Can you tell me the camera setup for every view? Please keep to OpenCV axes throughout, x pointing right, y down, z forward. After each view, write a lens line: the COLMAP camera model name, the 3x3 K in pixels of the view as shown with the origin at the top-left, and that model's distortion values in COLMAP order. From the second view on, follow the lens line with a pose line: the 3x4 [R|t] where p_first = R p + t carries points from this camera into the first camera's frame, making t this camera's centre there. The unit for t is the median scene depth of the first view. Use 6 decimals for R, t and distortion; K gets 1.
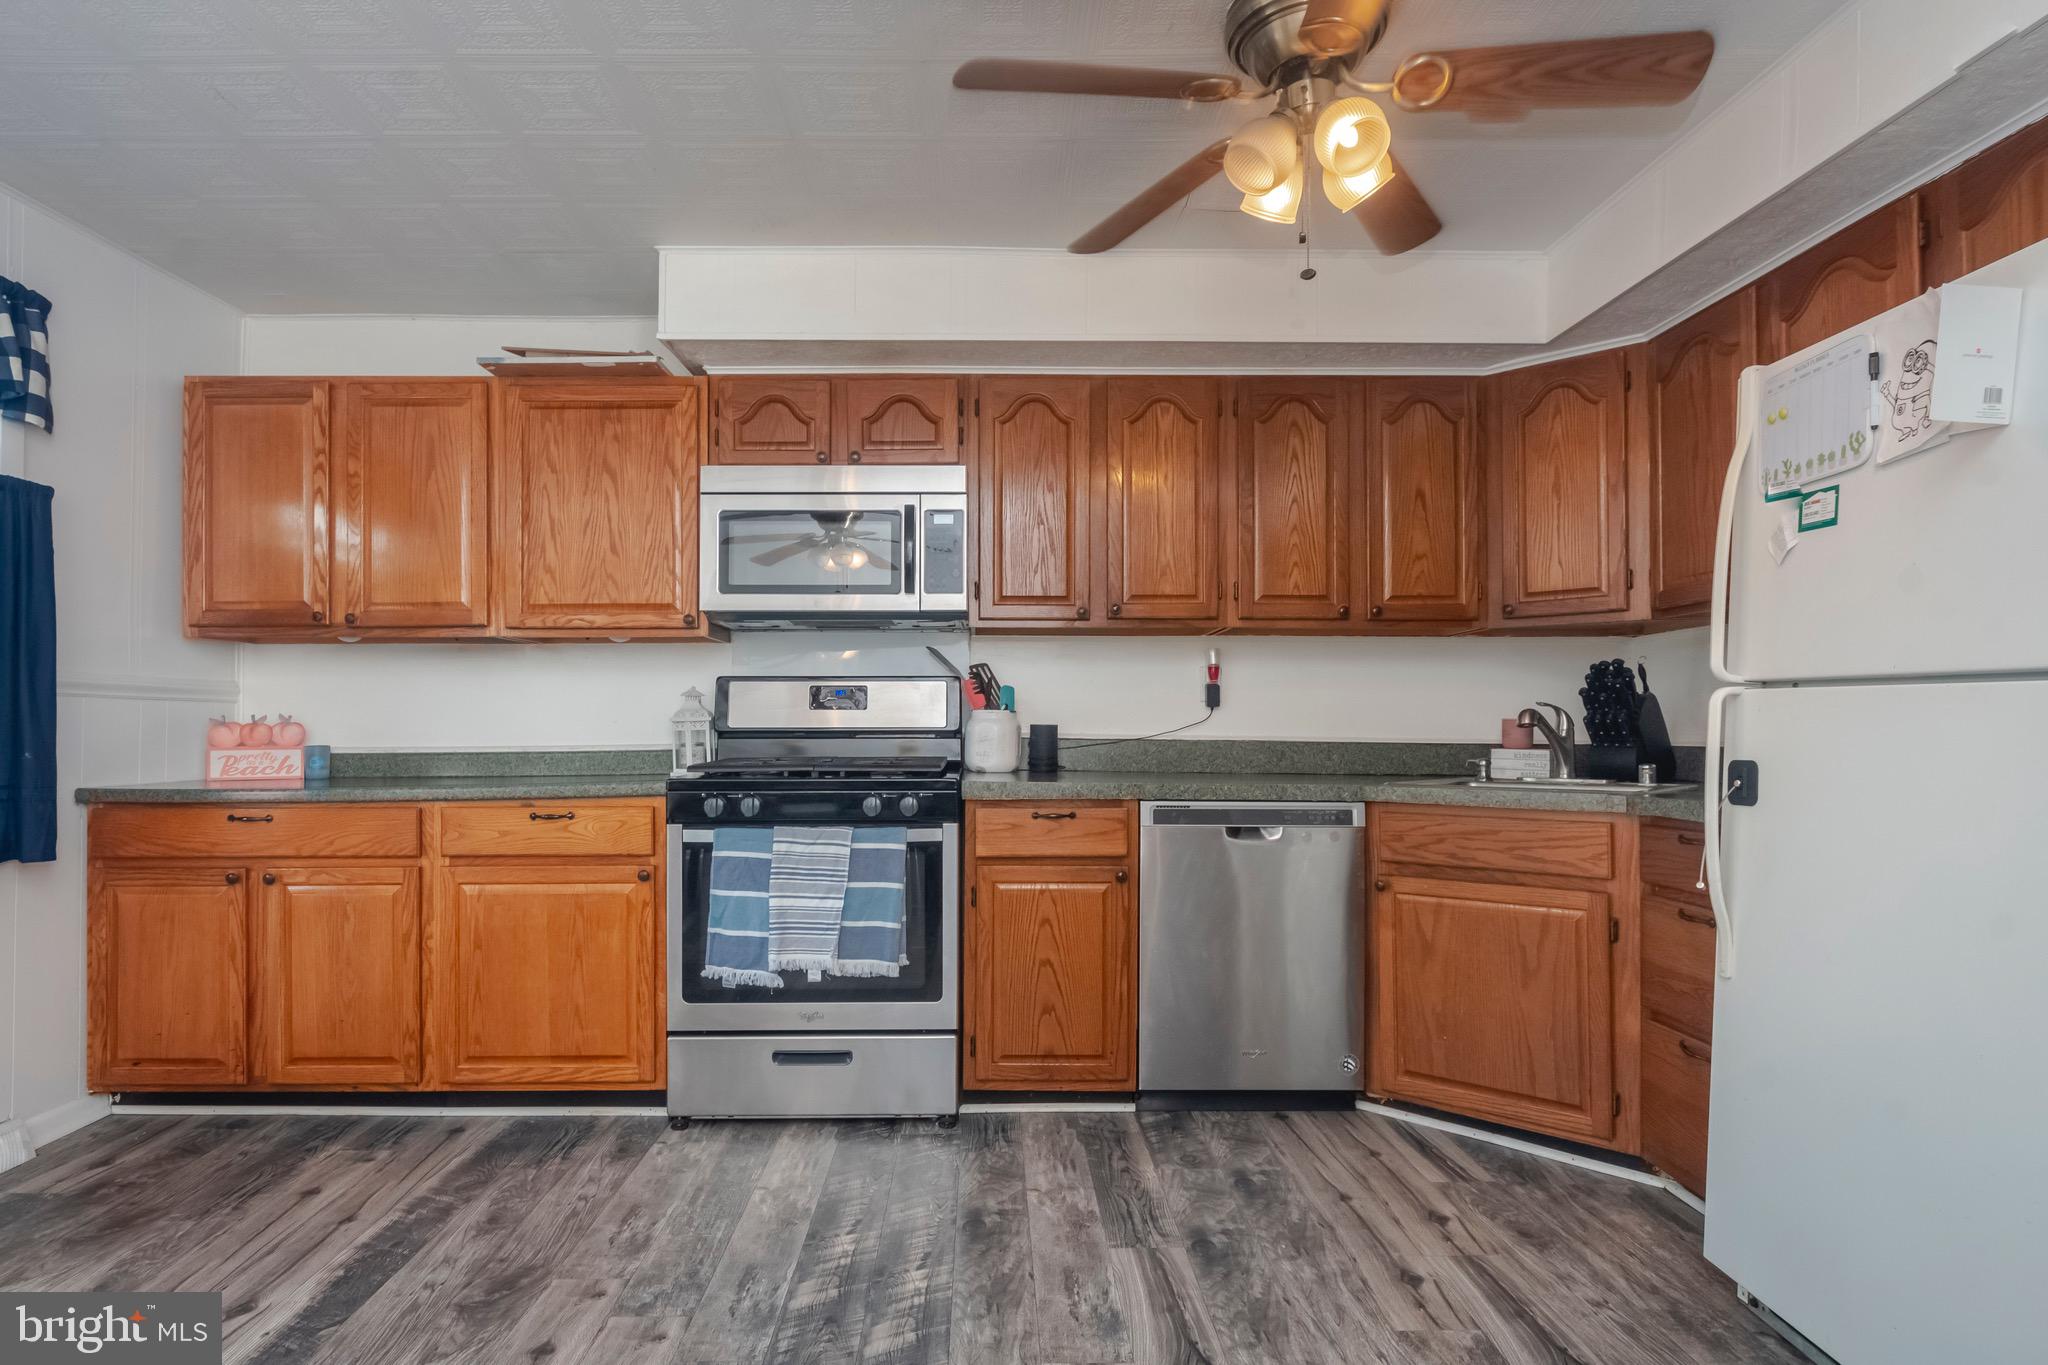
lens RADIAL K [[1126.7, 0, 1000.7], [0, 1126.7, 706.9], [0, 0, 1]] dist [-0.001534, -0.001953]
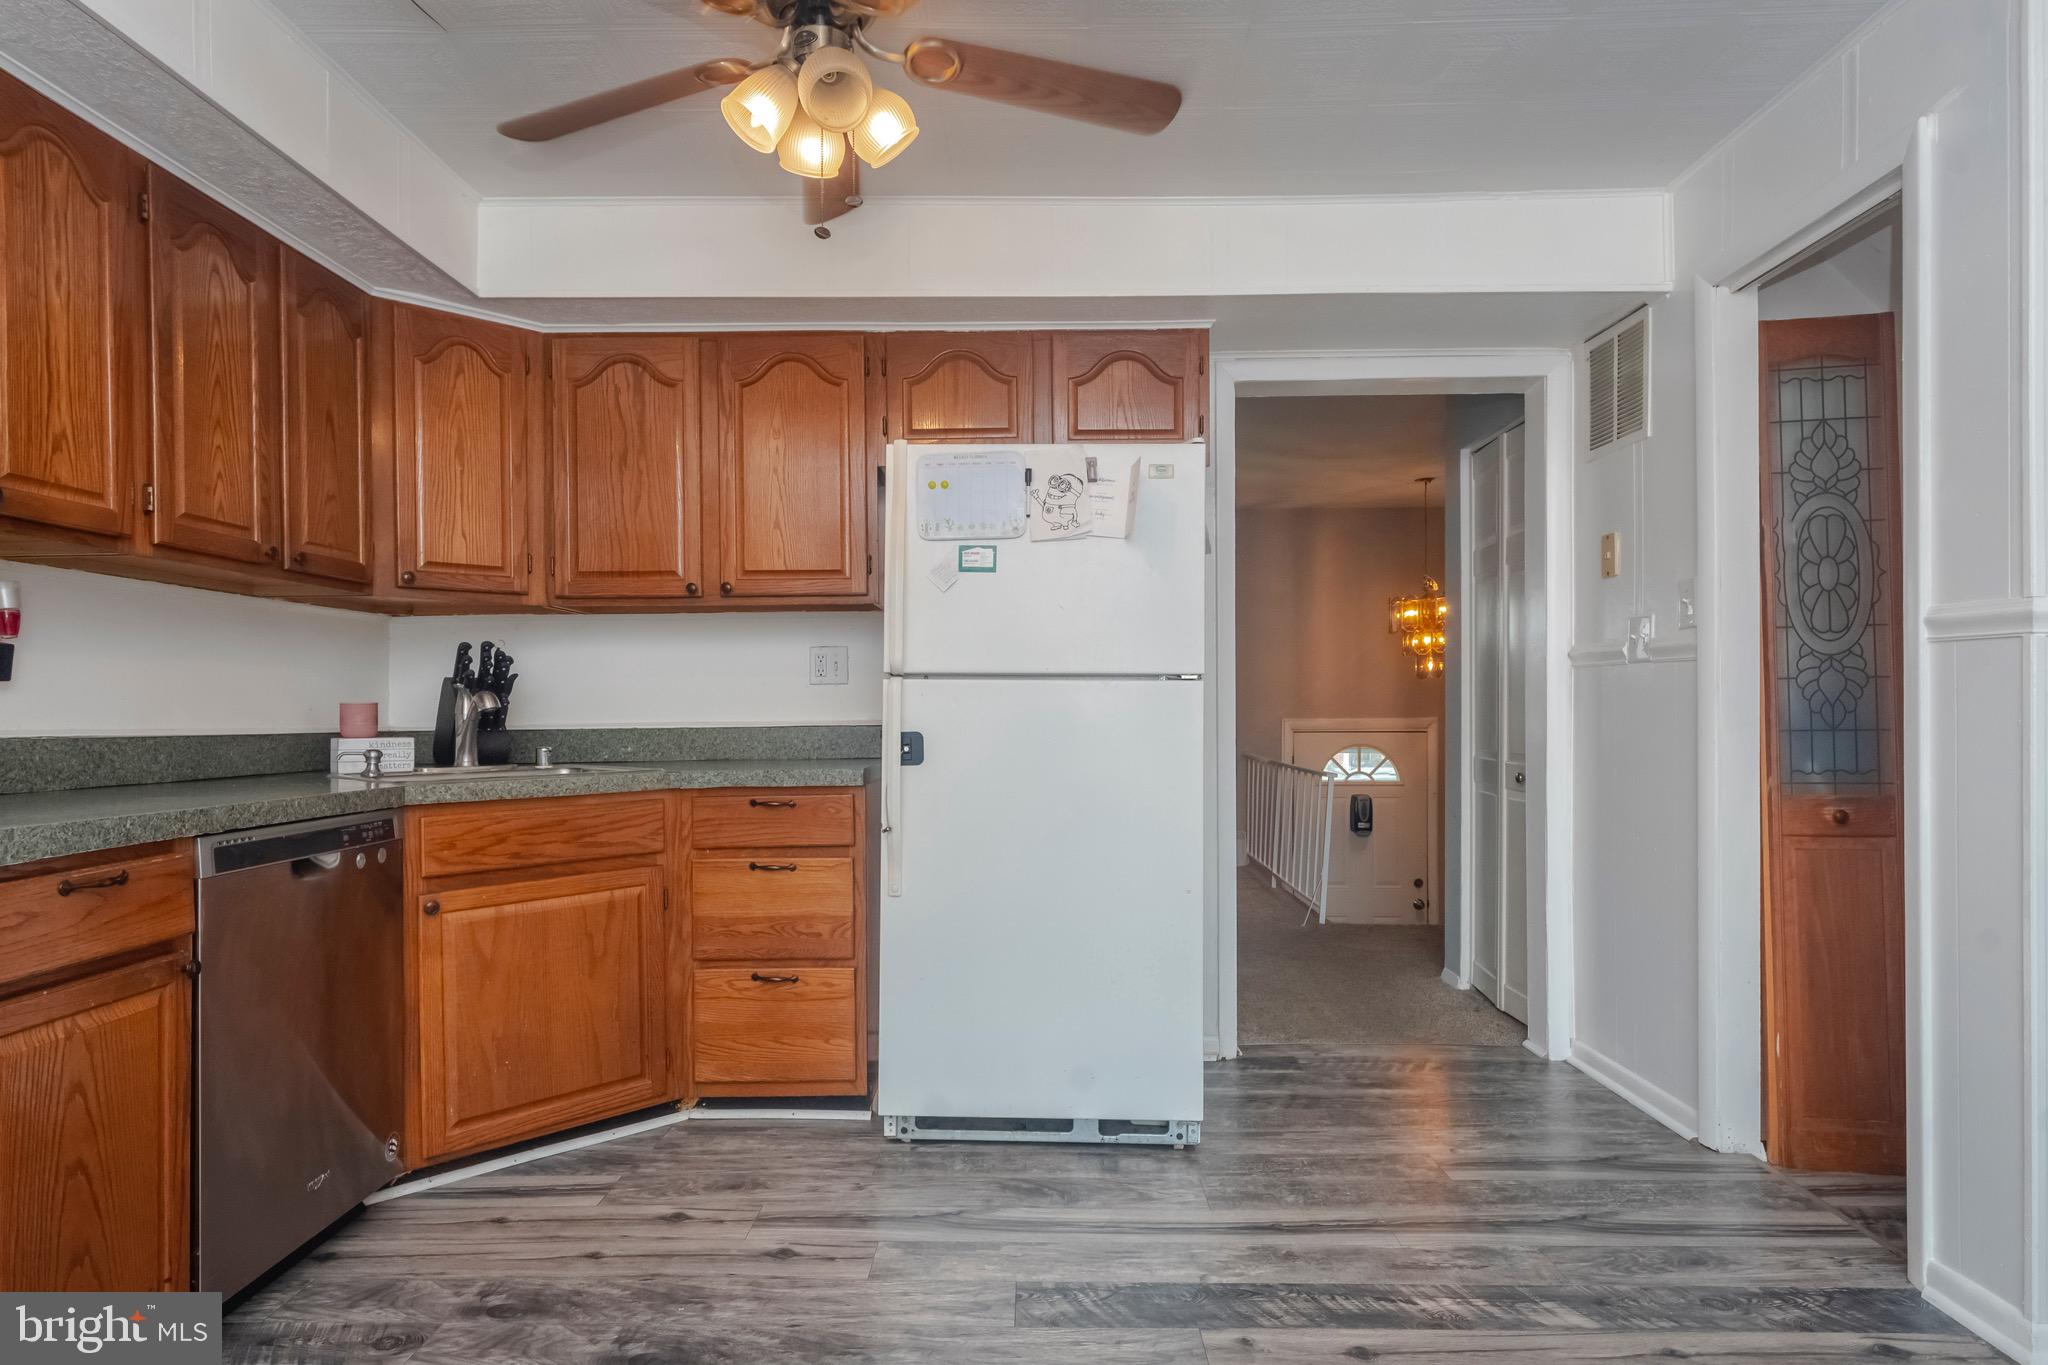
lens RADIAL K [[1164.6, 0, 1026.9], [0, 1164.6, 710.3], [0, 0, 1]] dist [0.002501, -0.000196]
pose [[0.020037, -0.003758, 0.999792, -0.500323], [-0.008375, 0.999957, 0.003926, 0.010236], [-0.999764, -0.008452, 0.020004, 0.565152]]
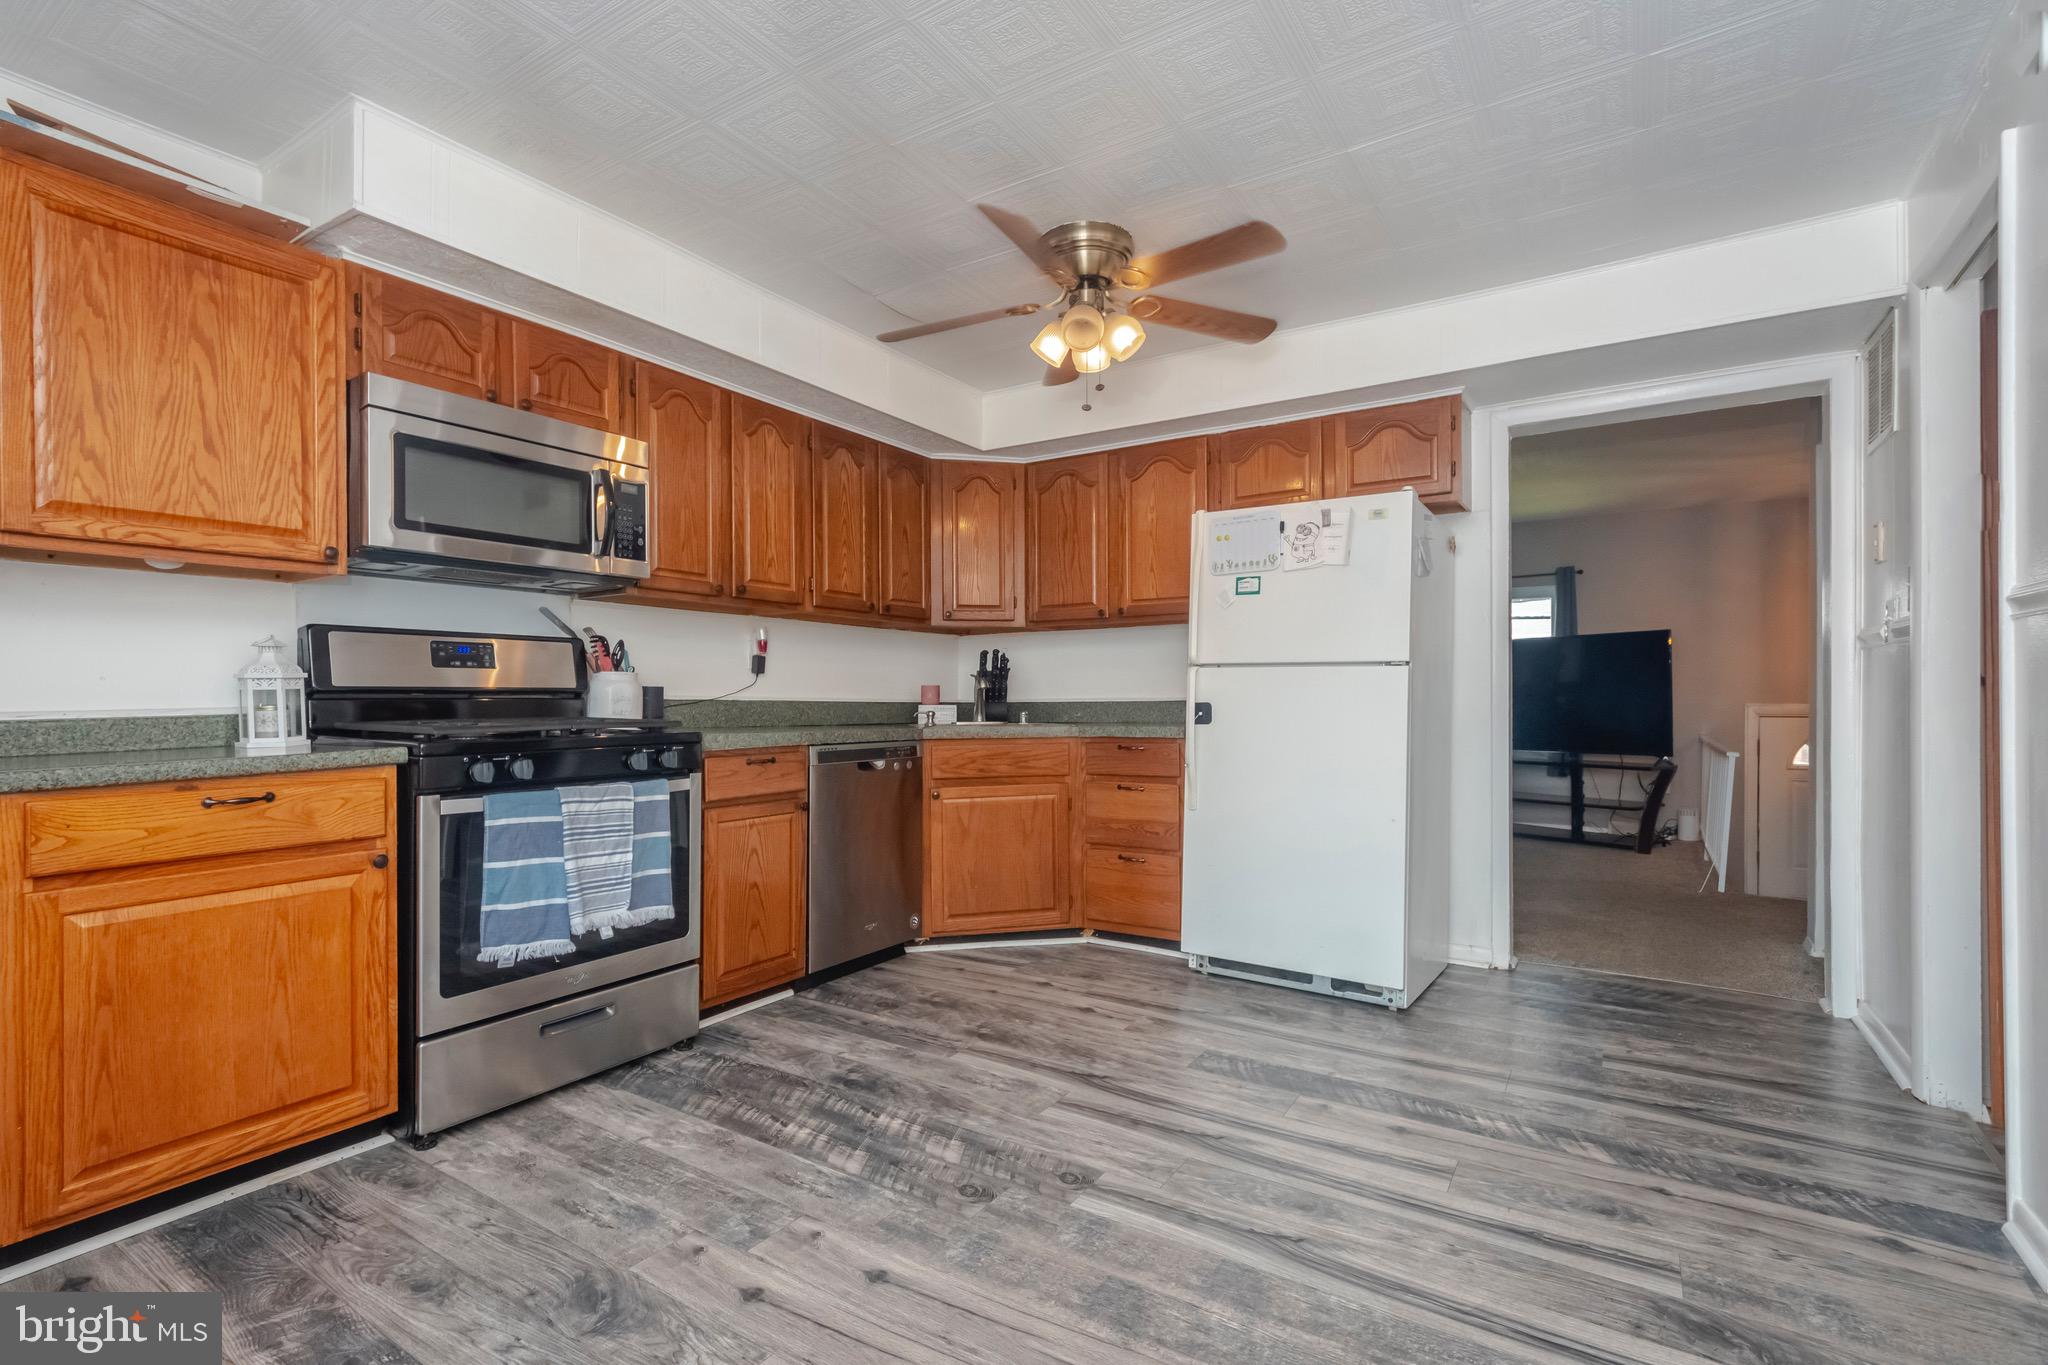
lens RADIAL K [[938.9, 0, 1030.4], [0, 938.9, 698.7], [0, 0, 1]] dist [-0.000456, -0.000205]
pose [[0.544576, -0.002322, 0.838708, -0.644110], [-0.009344, 0.999917, 0.008835, 0.019527], [-0.838659, -0.012648, 0.544510, 0.225626]]
